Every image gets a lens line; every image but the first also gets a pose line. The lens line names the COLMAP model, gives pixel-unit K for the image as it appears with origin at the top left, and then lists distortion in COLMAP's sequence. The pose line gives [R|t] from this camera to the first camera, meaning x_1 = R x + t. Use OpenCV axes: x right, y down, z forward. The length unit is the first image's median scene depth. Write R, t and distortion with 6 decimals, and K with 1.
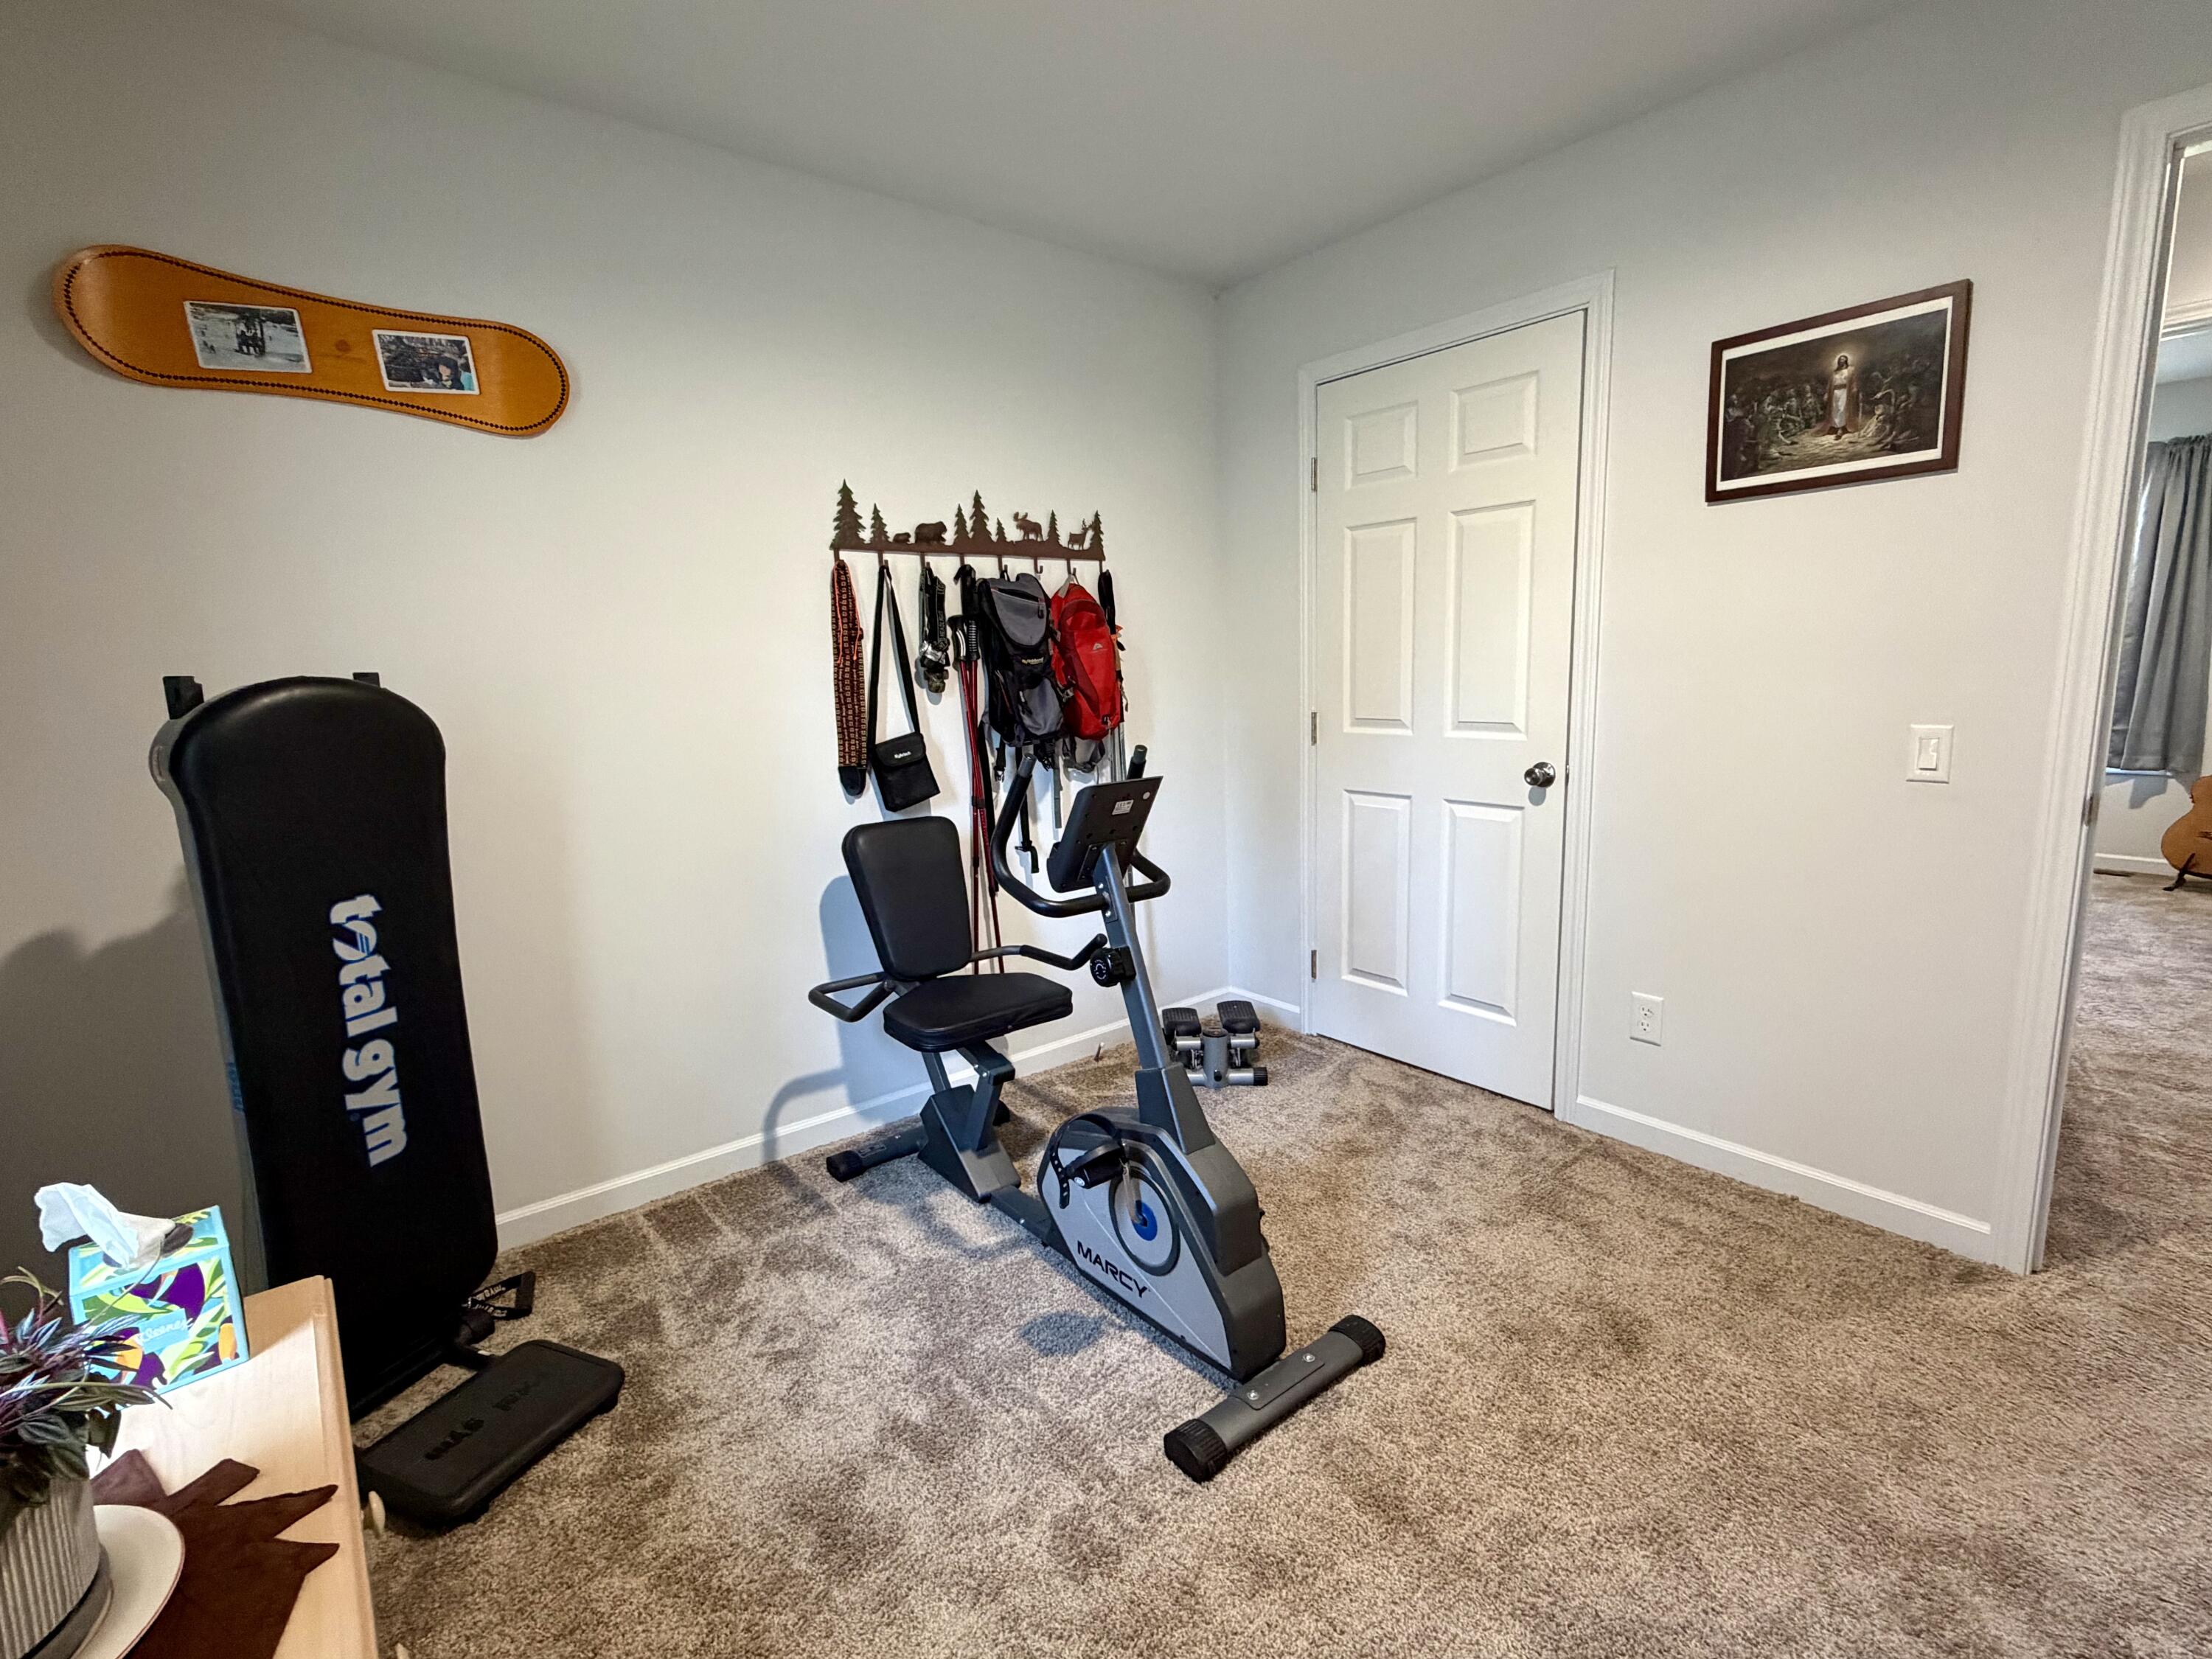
lens RADIAL K [[1065.5, 0, 1094.2], [0, 1065.5, 825.1], [0, 0, 1]] dist [0.001470, -0.000604]
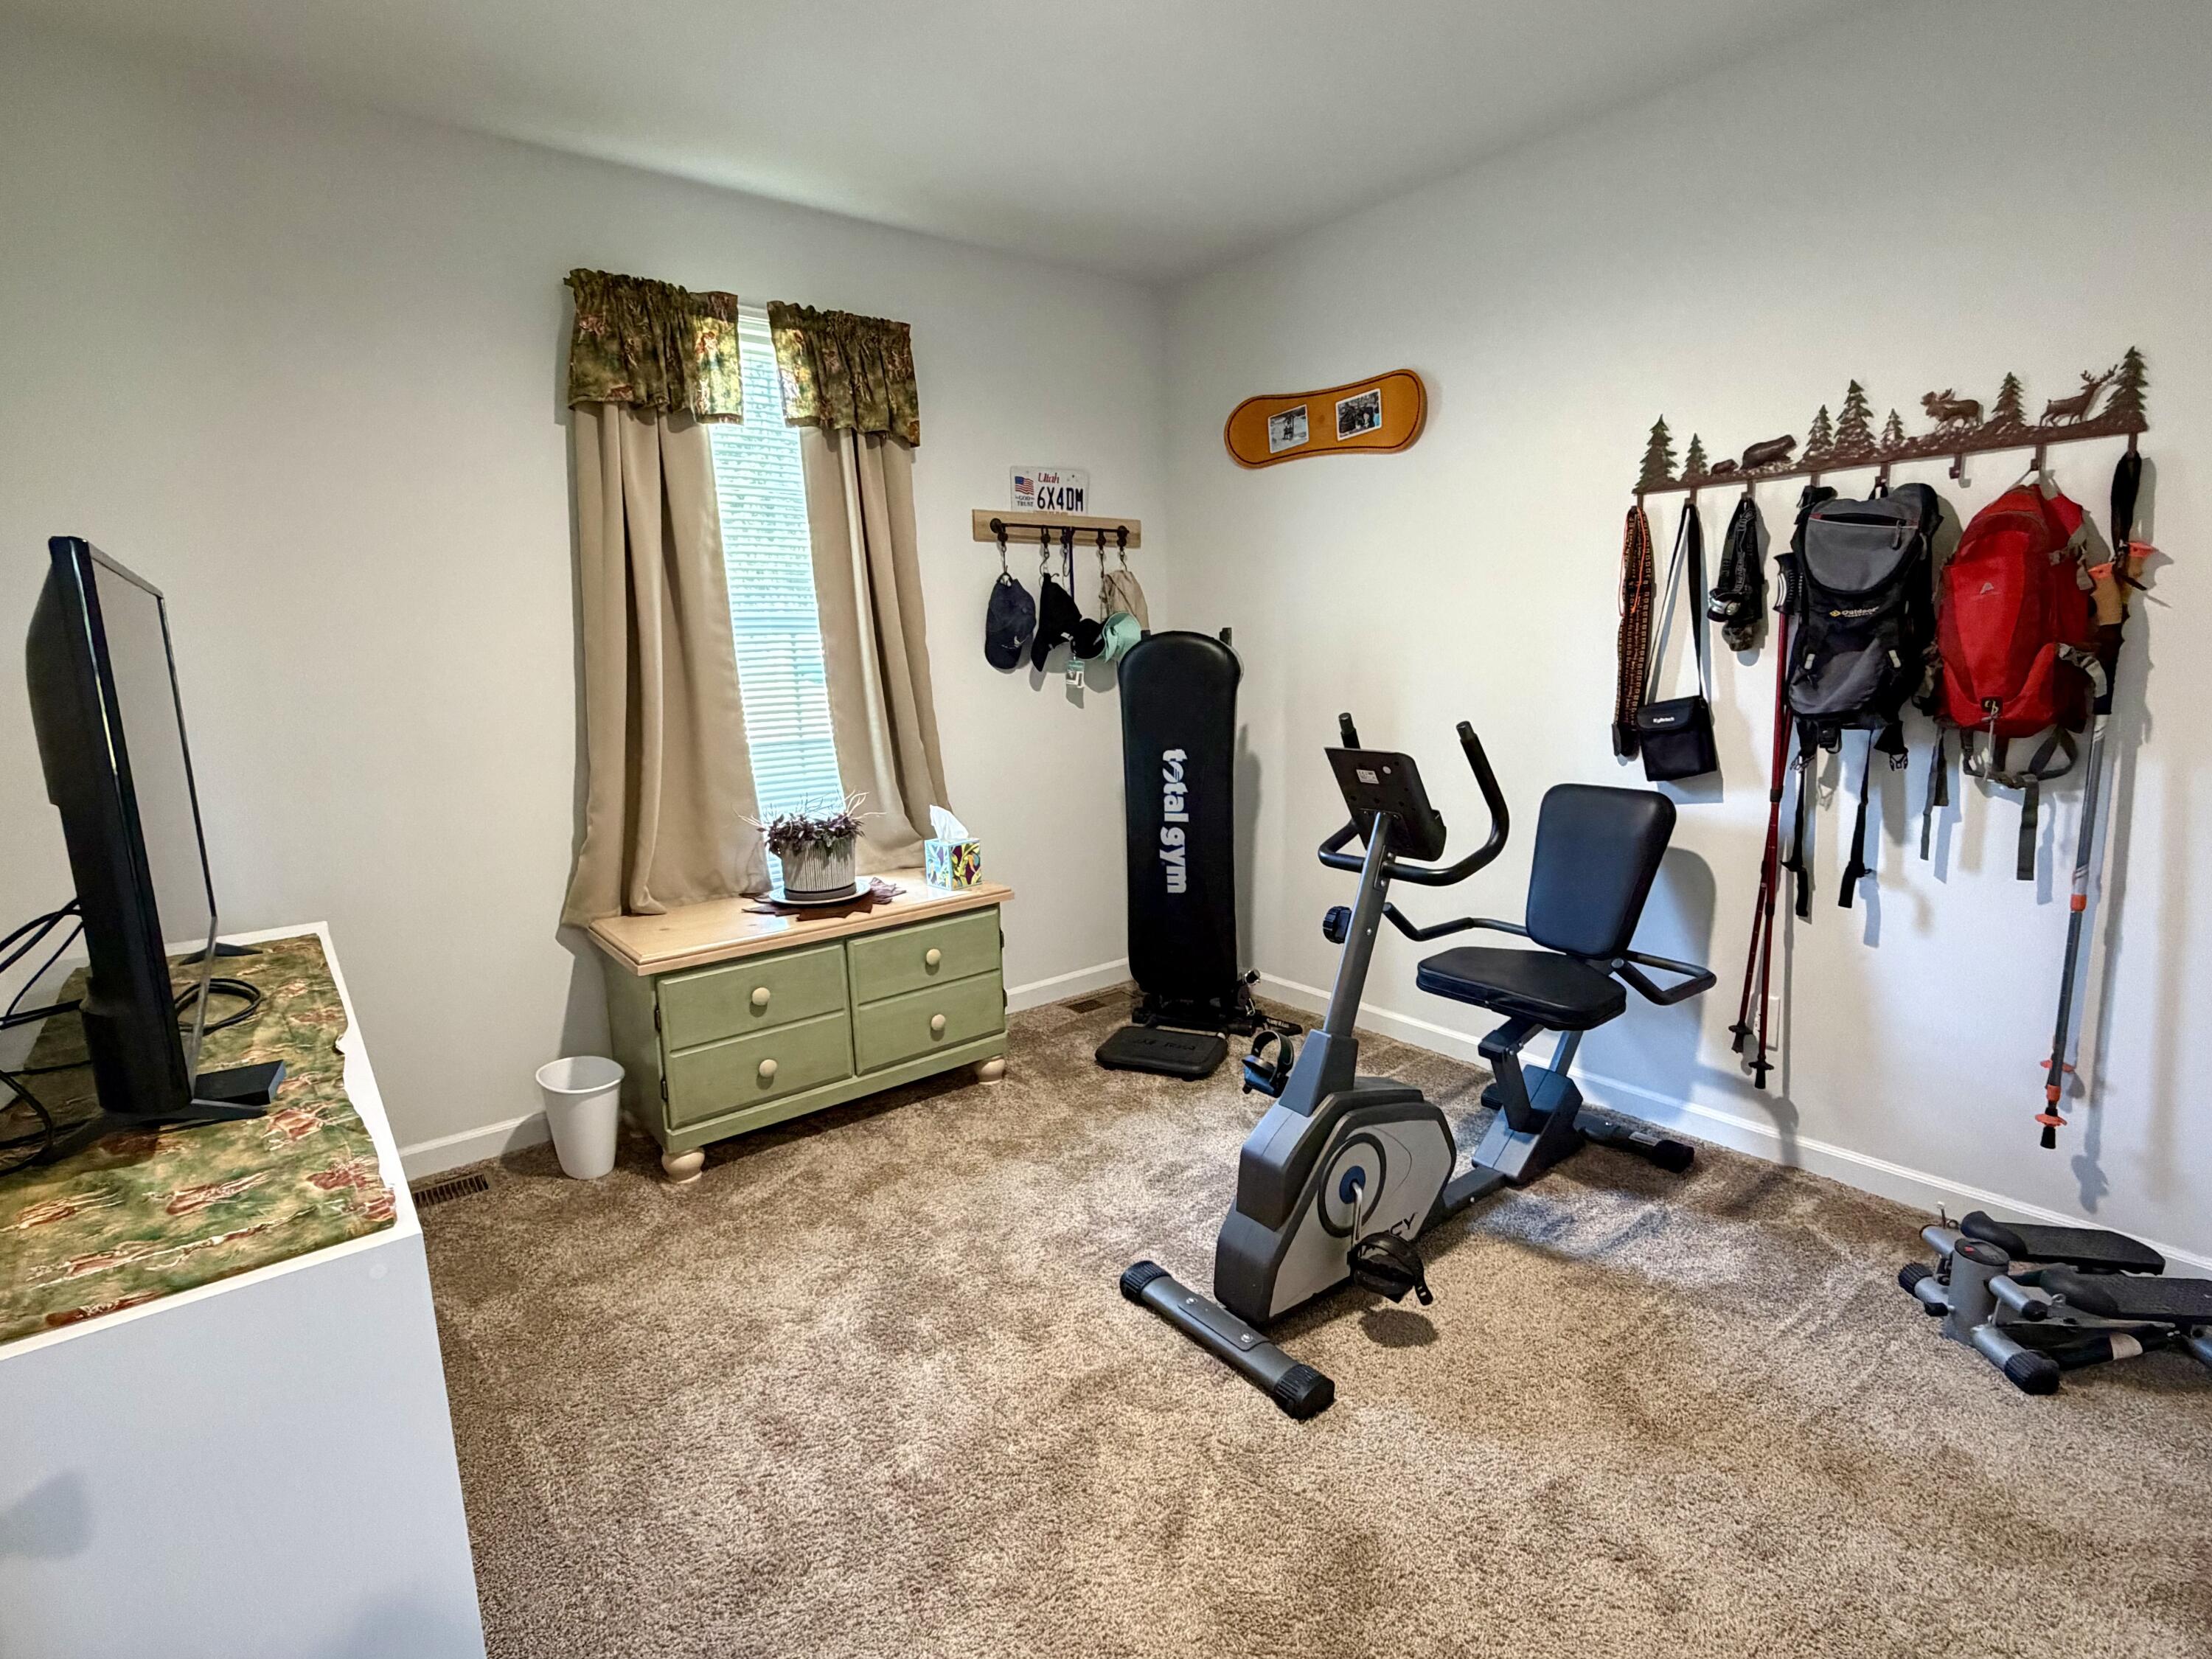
lens RADIAL K [[1082.3, 0, 1096.6], [0, 1082.3, 832.5], [0, 0, 1]] dist [0.000764, -0.001111]
pose [[-0.028081, 0.204516, -0.978460, 0.751617], [-0.125496, 0.970380, 0.206428, -0.103463], [0.991697, 0.128590, -0.001583, 0.551079]]
